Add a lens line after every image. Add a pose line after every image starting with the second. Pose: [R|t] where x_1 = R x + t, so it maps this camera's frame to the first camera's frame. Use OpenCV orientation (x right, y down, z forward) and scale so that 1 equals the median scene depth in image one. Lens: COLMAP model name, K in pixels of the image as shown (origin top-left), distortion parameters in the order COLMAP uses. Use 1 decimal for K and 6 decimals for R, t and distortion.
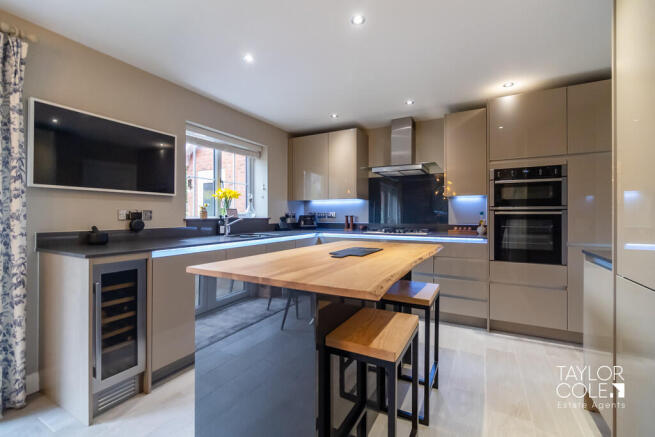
lens RADIAL K [[285.8, 0, 327.0], [0, 285.8, 215.5], [0, 0, 1]] dist [-0.002424, -0.000068]
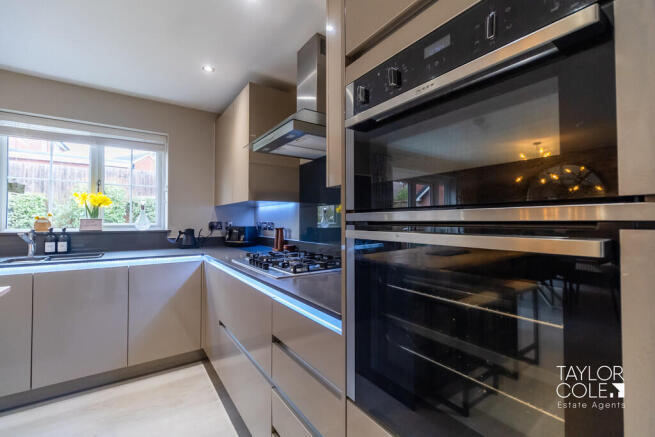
lens RADIAL K [[285.8, 0, 325.9], [0, 285.8, 215.8], [0, 0, 1]] dist [-0.002424, -0.000068]
pose [[0.889851, -0.009632, -0.456150, 0.612276], [0.001092, 0.999819, -0.018981, -0.018403], [0.456250, 0.016392, 0.889701, 0.648955]]
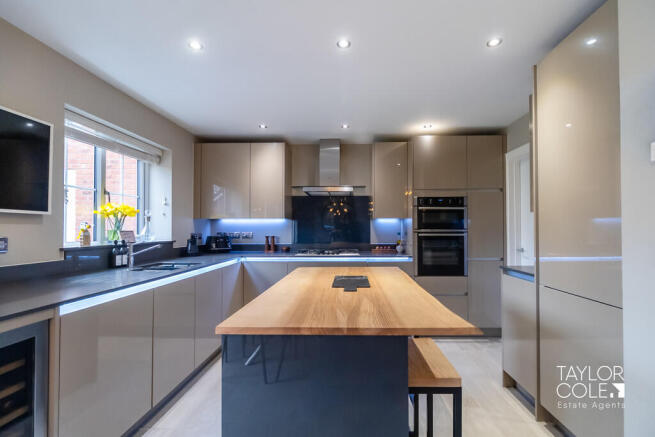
lens RADIAL K [[300.7, 0, 346.9], [0, 300.7, 224.5], [0, 0, 1]] dist [-0.009537, 0.001865]
pose [[0.883941, 0.005233, 0.467569, -0.206389], [0.002687, 0.999864, -0.016272, -0.027234], [-0.467591, 0.015640, 0.883807, 0.053965]]
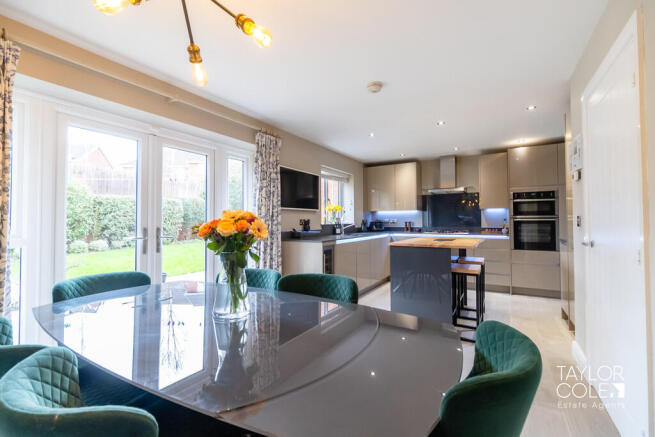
lens RADIAL K [[285.8, 0, 328.8], [0, 285.8, 216.4], [0, 0, 1]] dist [-0.002424, -0.000068]
pose [[0.998979, -0.006365, -0.044720, -0.334768], [0.005630, 0.999847, -0.016544, -0.005932], [0.044818, 0.016276, 0.998863, -0.573093]]
